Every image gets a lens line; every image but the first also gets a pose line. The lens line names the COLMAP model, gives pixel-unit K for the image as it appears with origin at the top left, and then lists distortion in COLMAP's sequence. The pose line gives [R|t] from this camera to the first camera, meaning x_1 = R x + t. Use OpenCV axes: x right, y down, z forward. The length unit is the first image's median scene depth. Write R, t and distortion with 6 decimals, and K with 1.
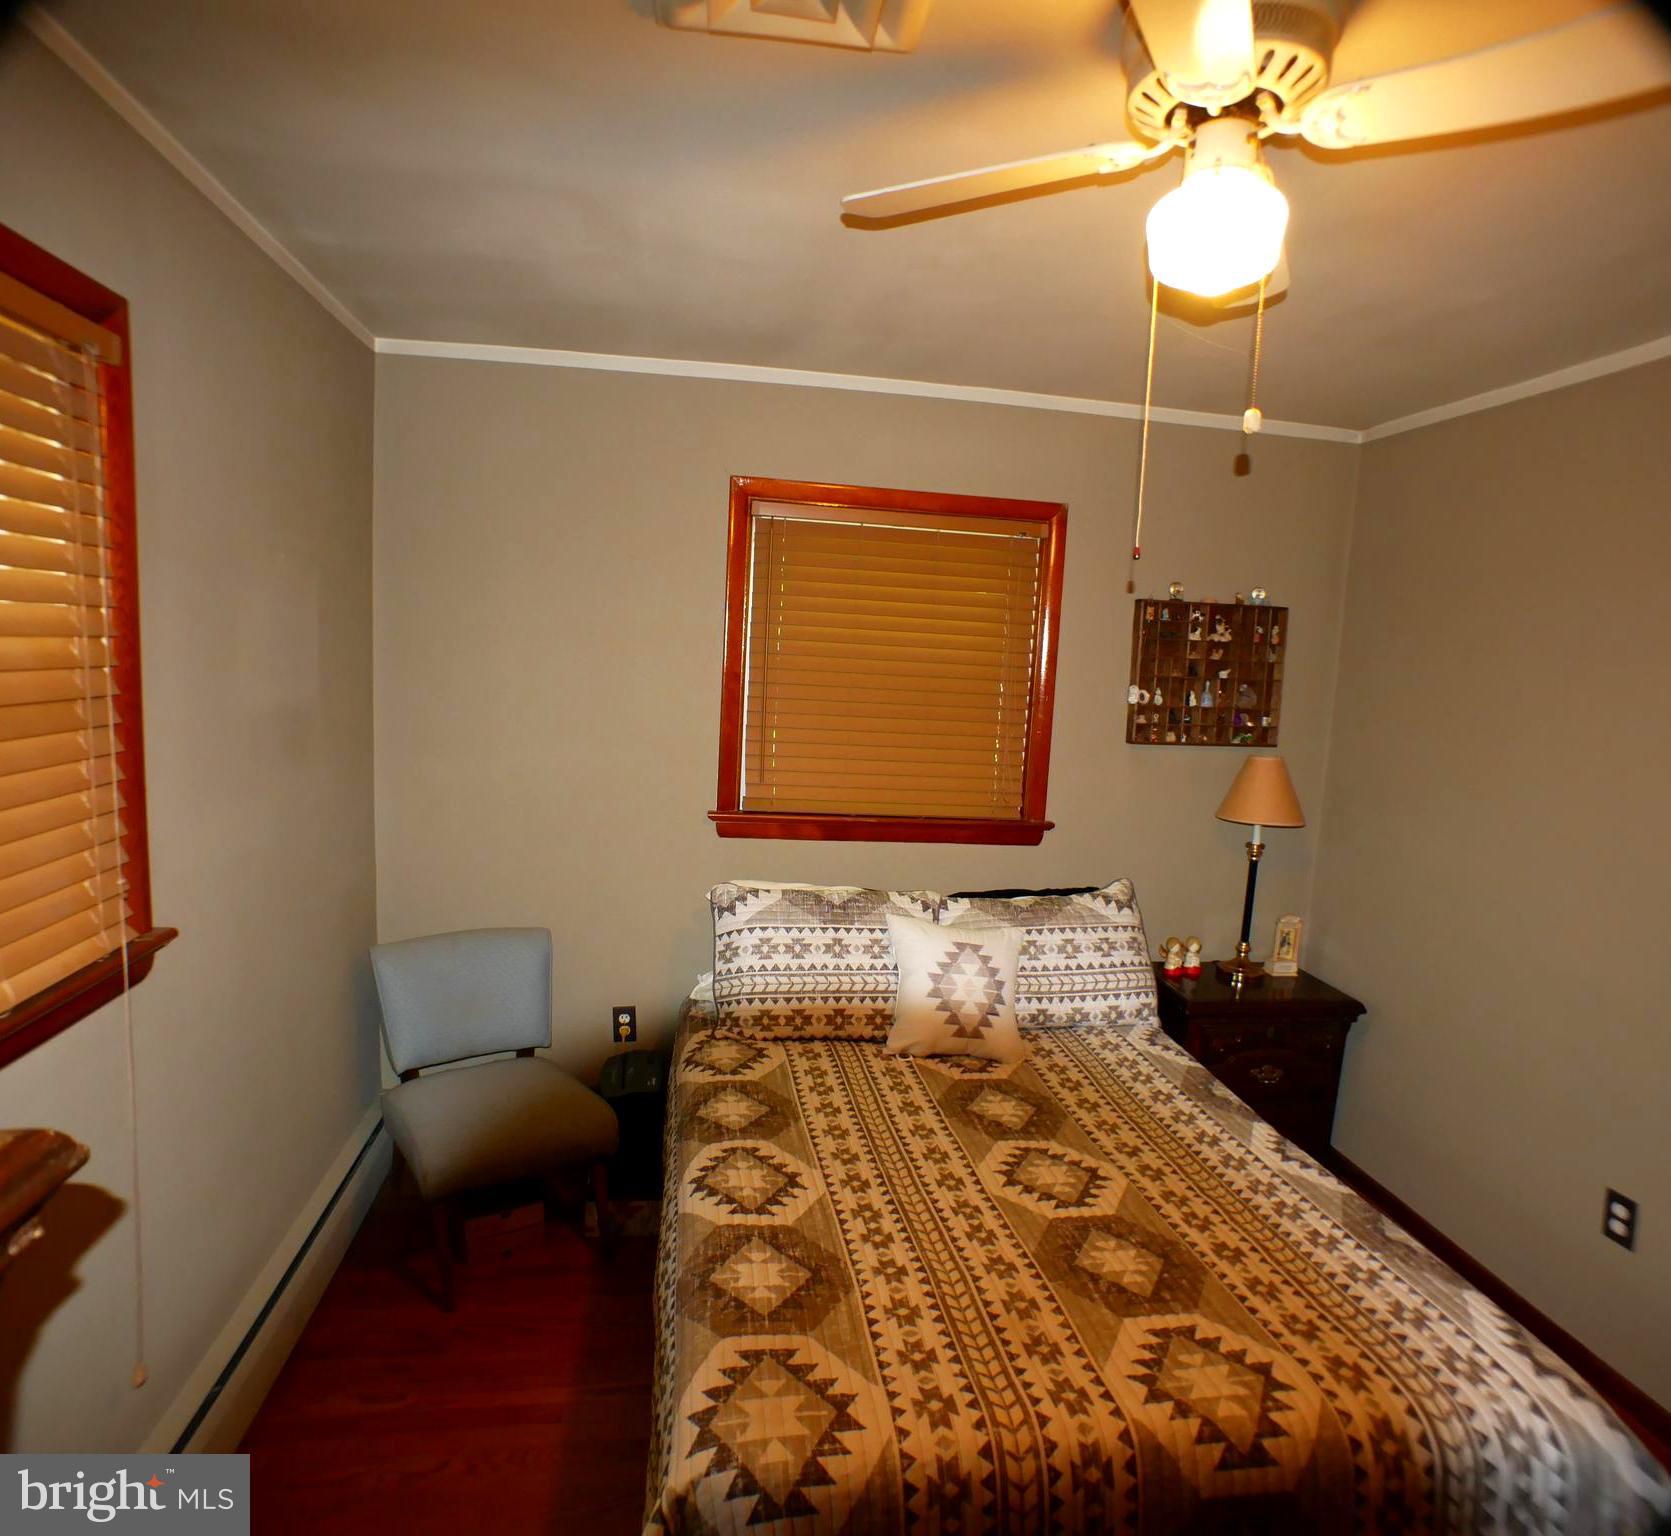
lens RADIAL K [[1037.0, 0, 835.5], [0, 1037.0, 768.0], [0, 0, 1]] dist [-0.109023, 0.090177]
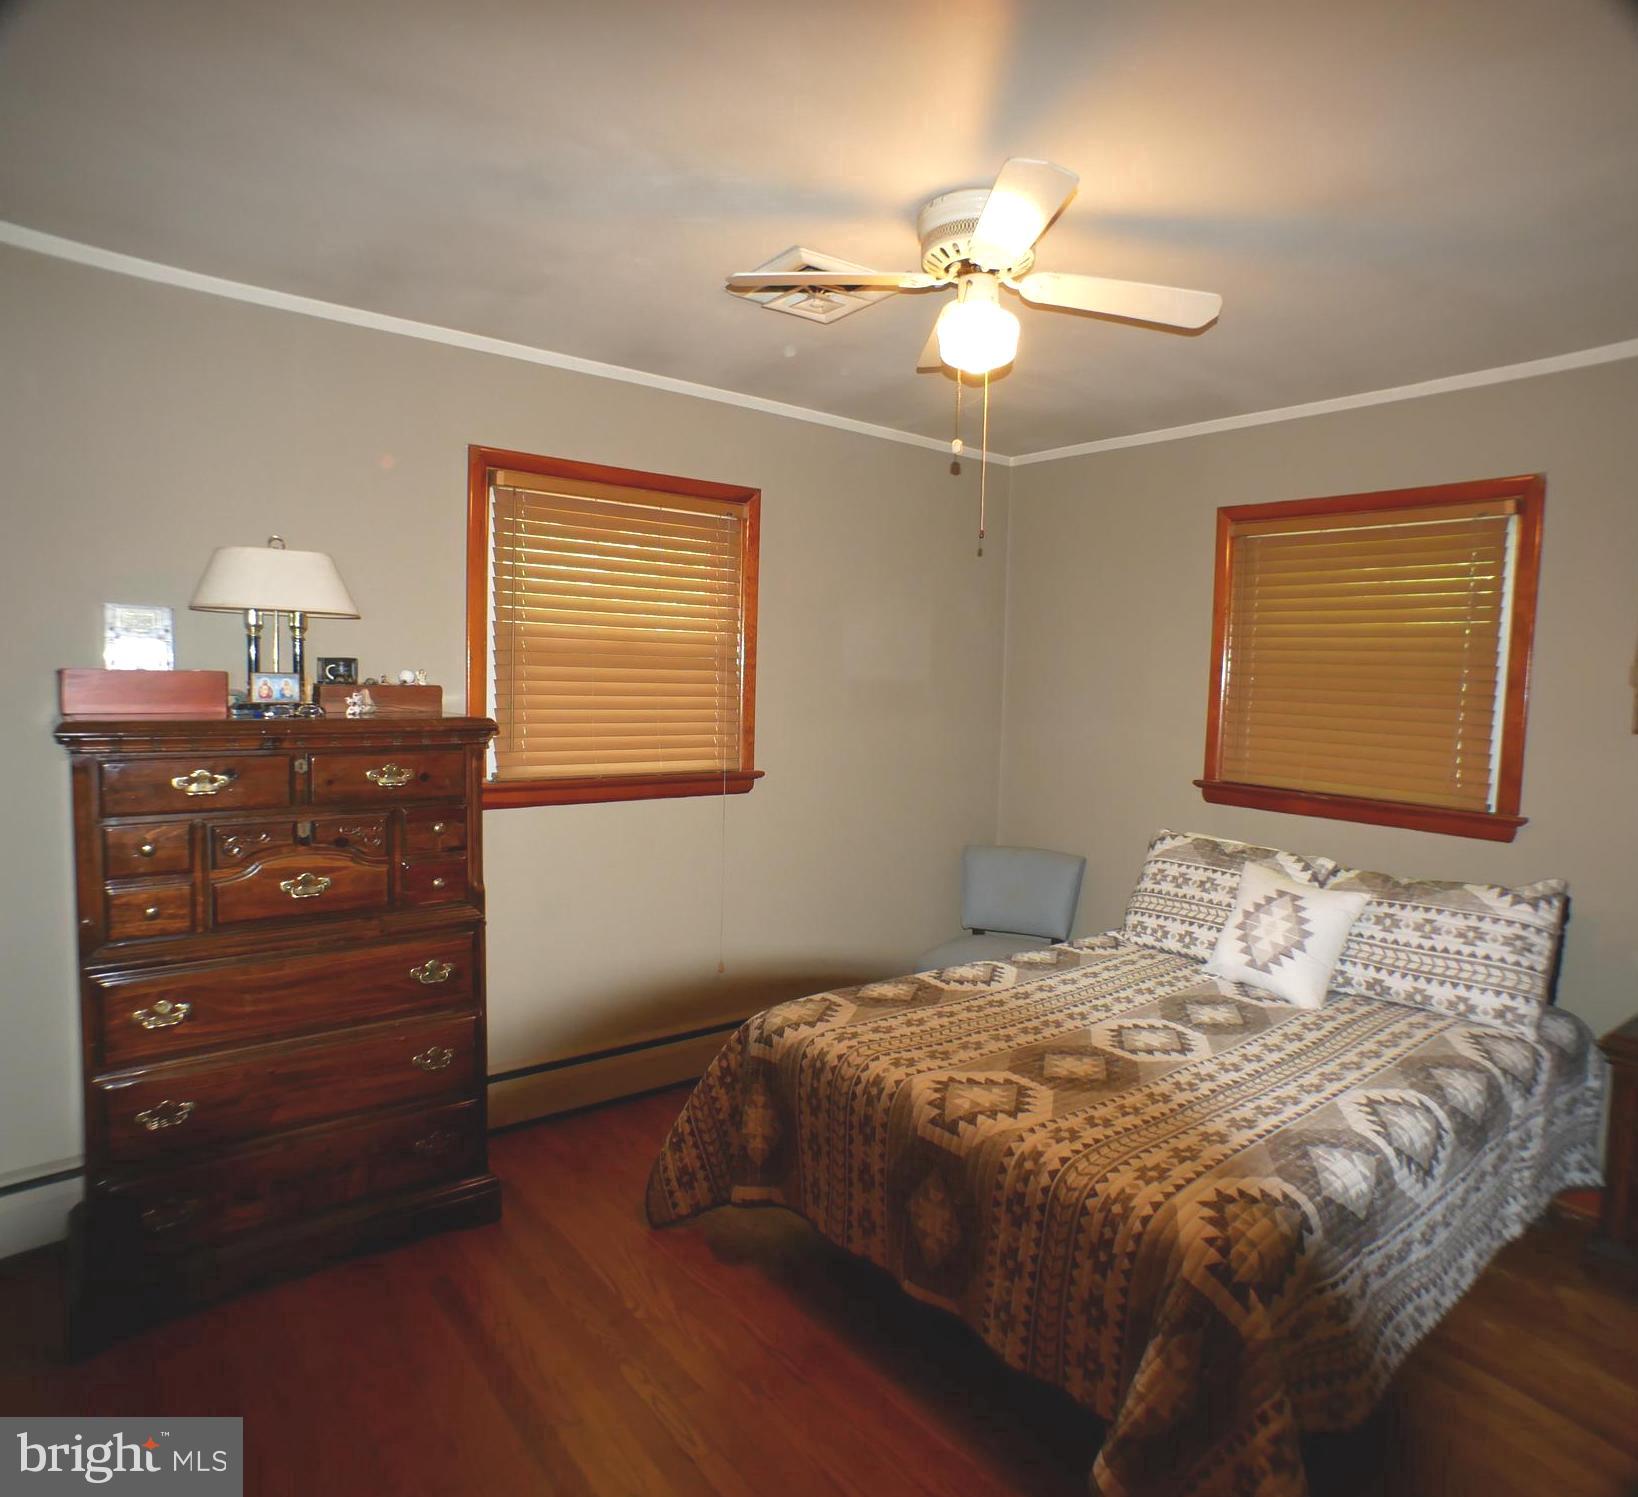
lens RADIAL K [[1016.5, 0, 819.0], [0, 1016.5, 748.5], [0, 0, 1]] dist [-0.109023, 0.090177]
pose [[0.492512, 0.028668, -0.869834, 0.952199], [-0.108866, 0.993636, -0.028893, 0.122168], [0.863470, 0.108926, 0.492498, 0.033438]]
